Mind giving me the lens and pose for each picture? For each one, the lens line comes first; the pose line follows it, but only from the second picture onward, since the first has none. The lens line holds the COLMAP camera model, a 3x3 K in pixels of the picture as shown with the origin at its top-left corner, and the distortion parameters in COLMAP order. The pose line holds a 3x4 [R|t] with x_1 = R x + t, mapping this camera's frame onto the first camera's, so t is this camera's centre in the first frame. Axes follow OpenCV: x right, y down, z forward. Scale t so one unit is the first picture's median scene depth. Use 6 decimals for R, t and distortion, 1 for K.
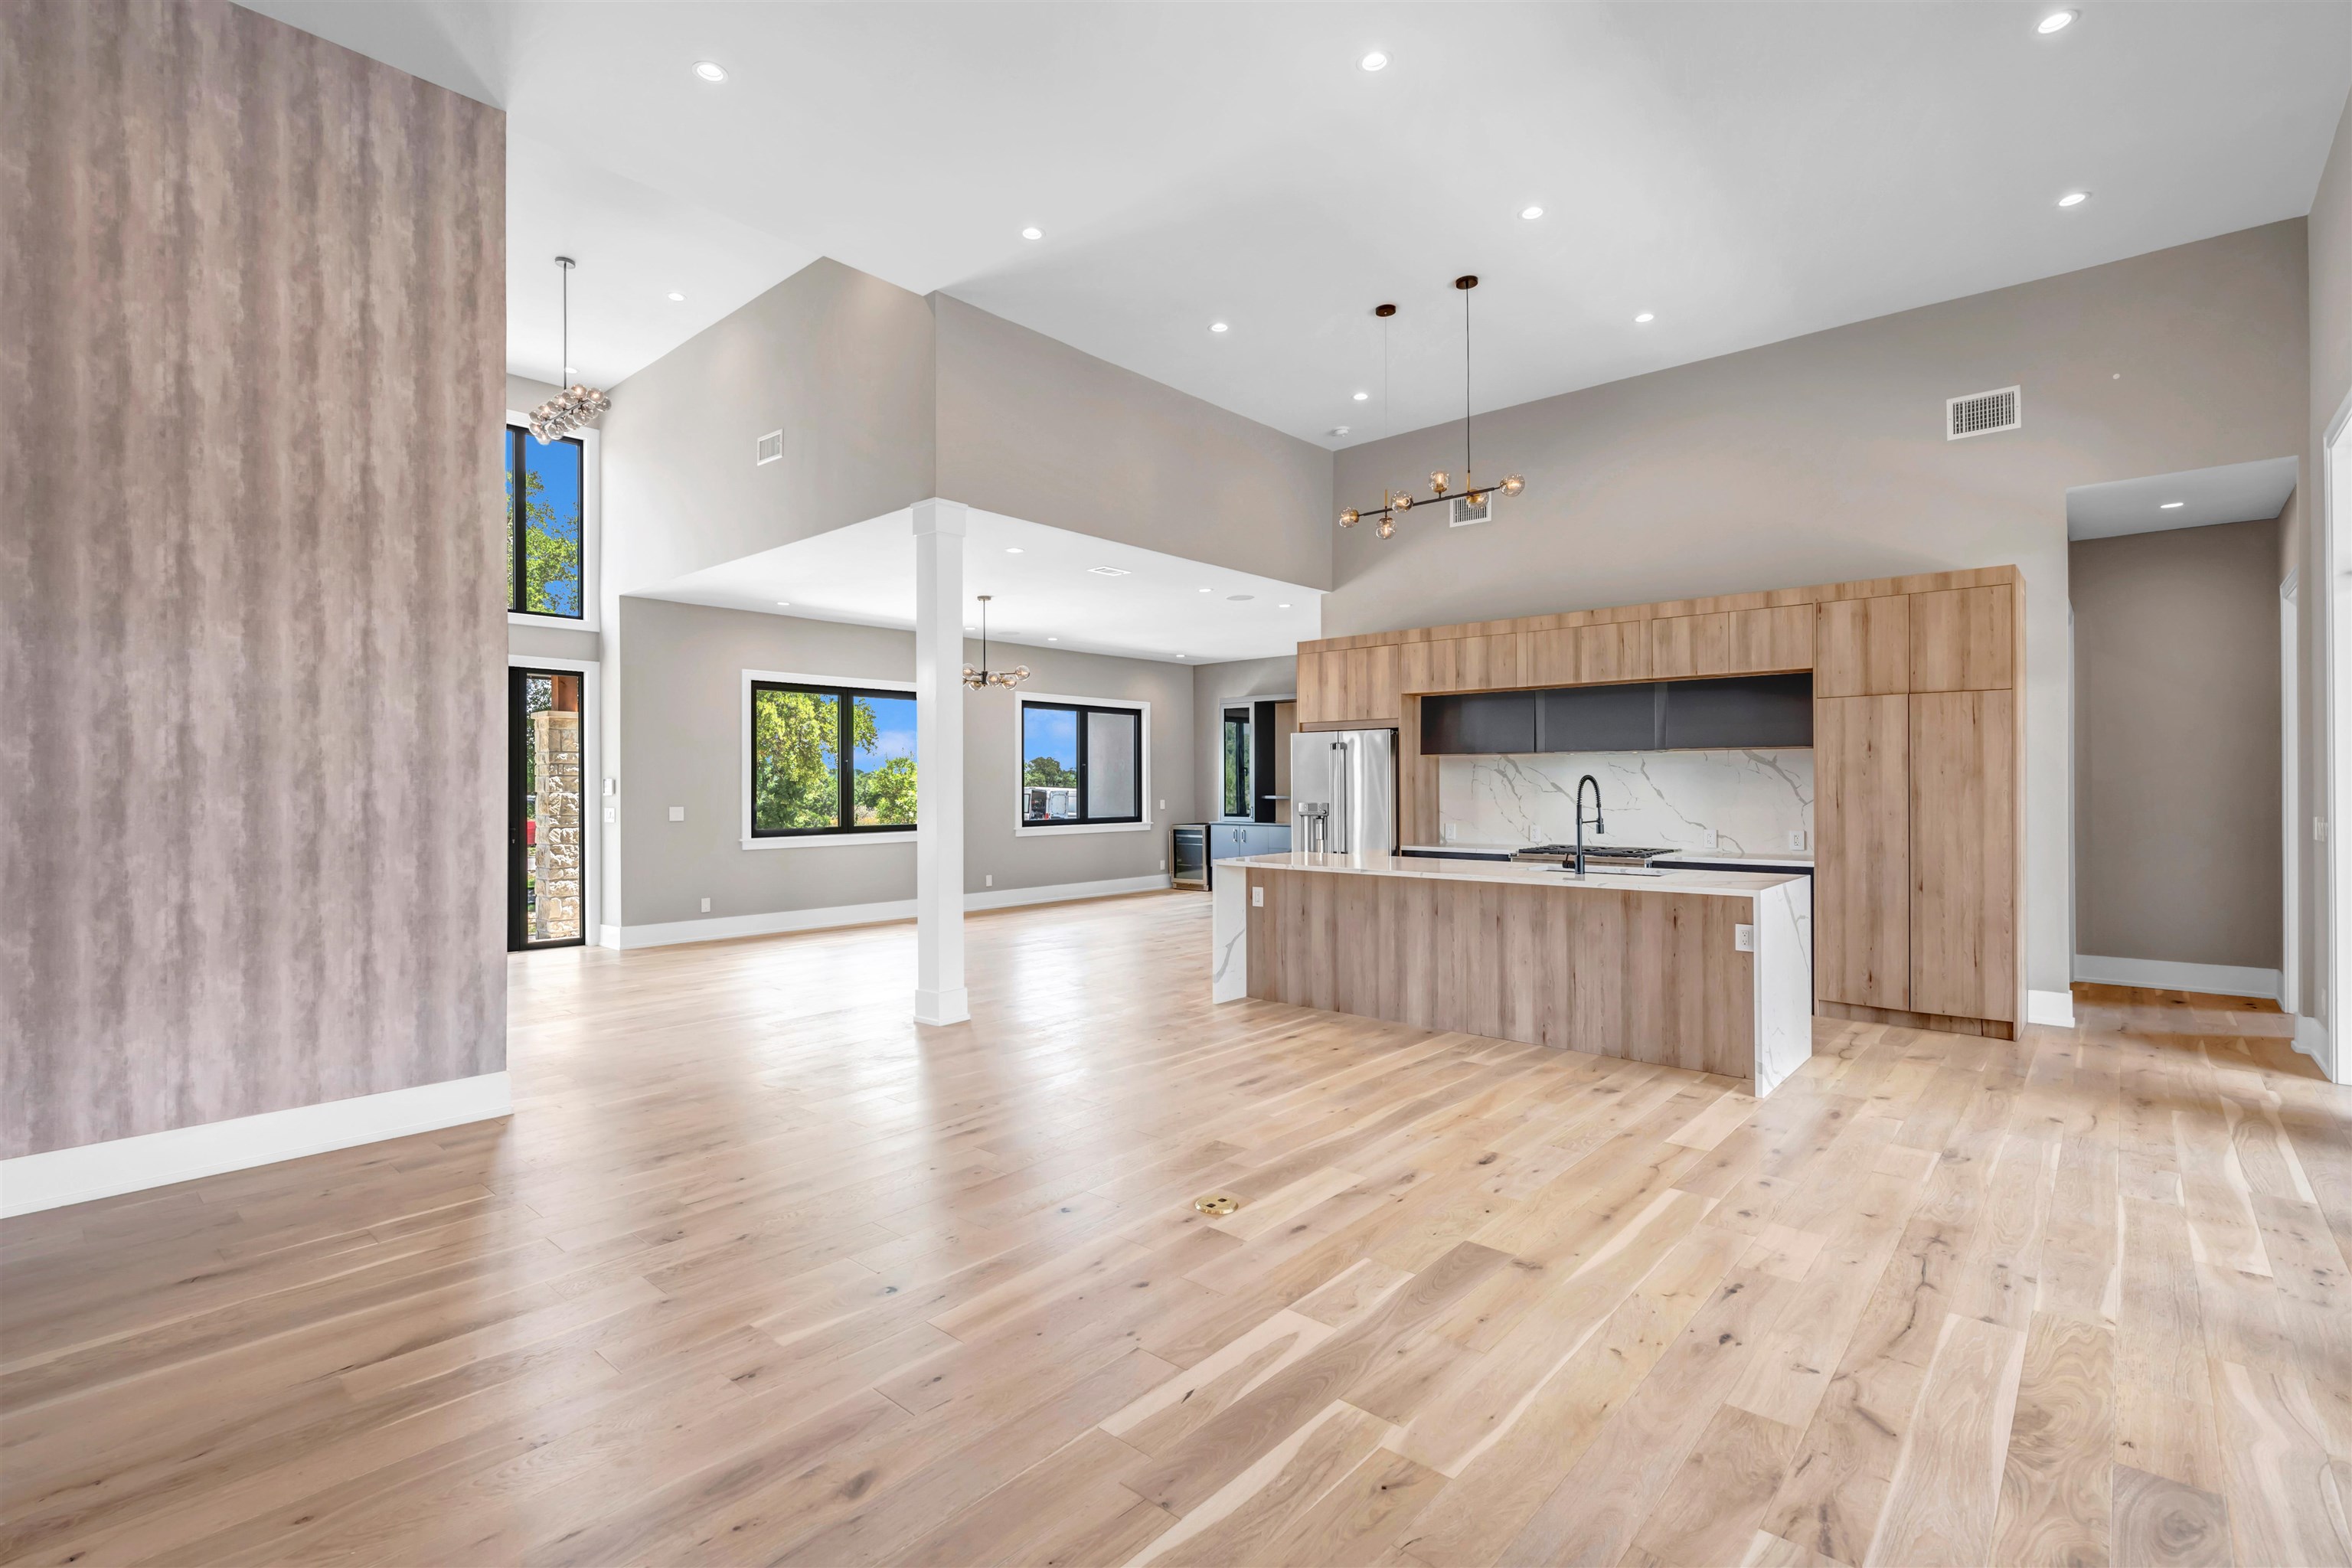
lens RADIAL K [[1082.8, 0, 1170.9], [0, 1082.8, 782.4], [0, 0, 1]] dist [-0.004948, 0.001838]
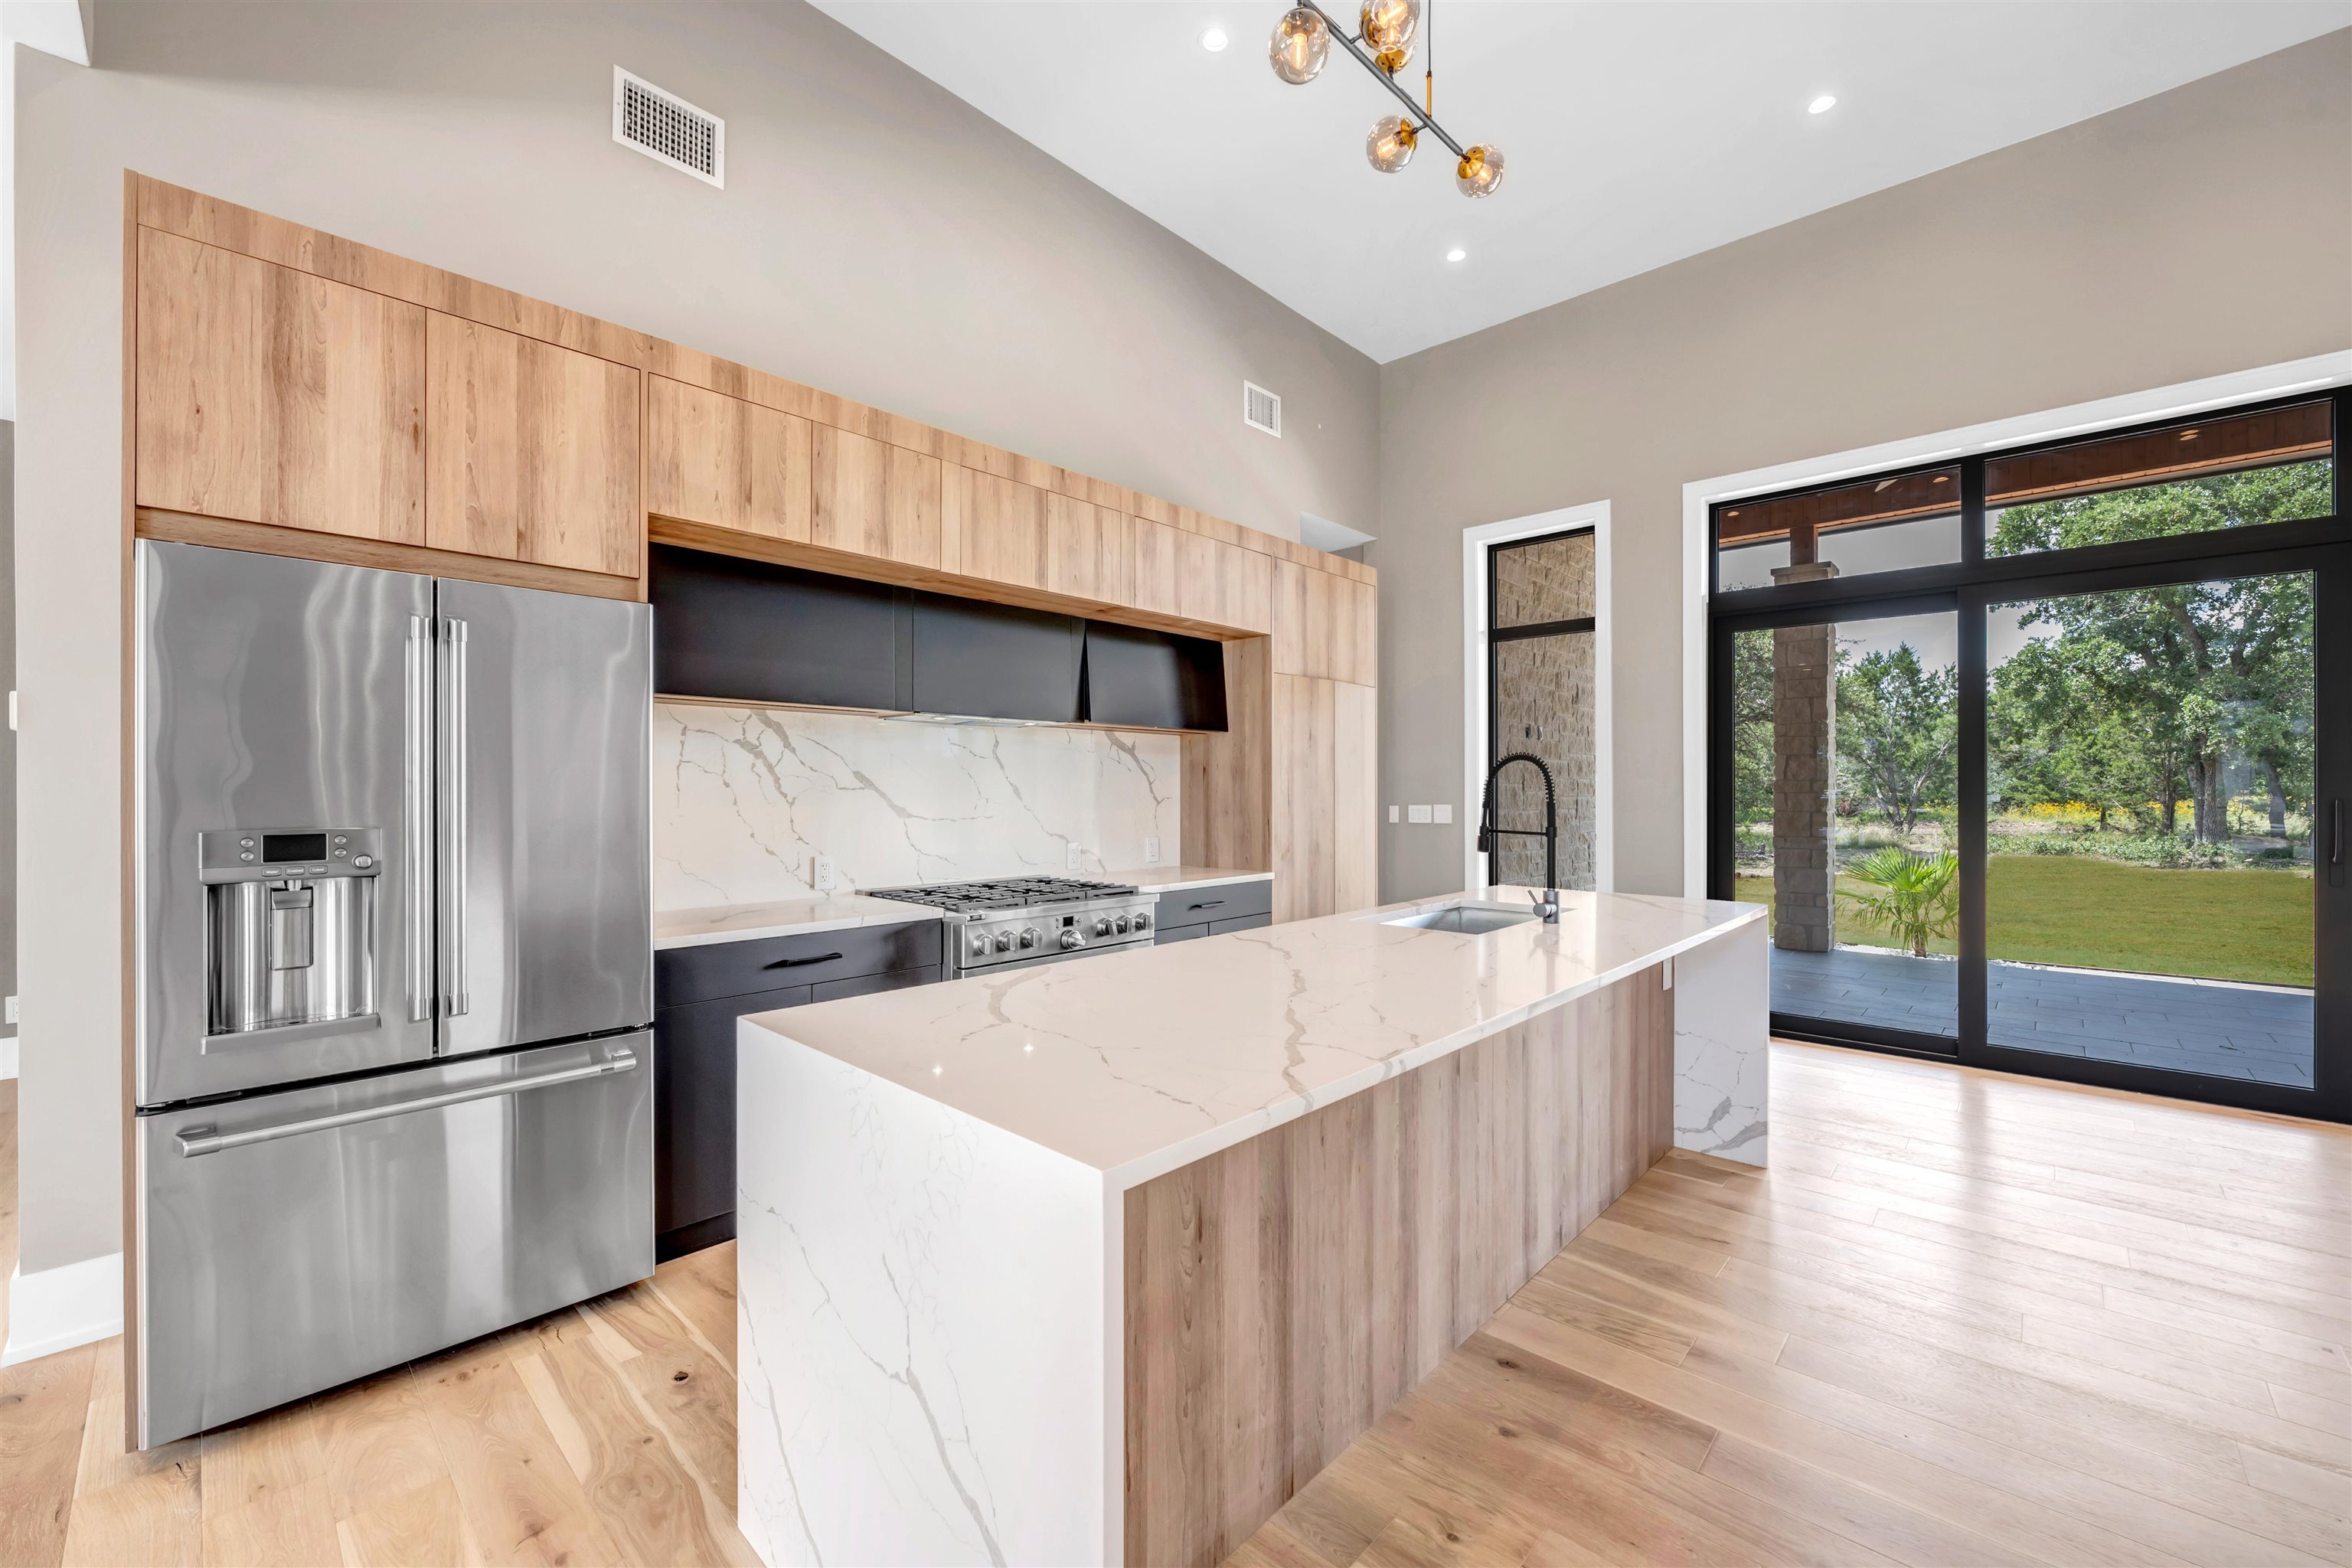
lens RADIAL K [[935.3, 0, 1161.5], [0, 935.3, 788.1], [0, 0, 1]] dist [-0.003922, 0.000381]
pose [[0.034257, 0.004761, 0.999402, -0.190178], [-0.000096, 0.999989, -0.004761, 0.022083], [-0.999413, 0.000067, 0.034257, 1.768746]]
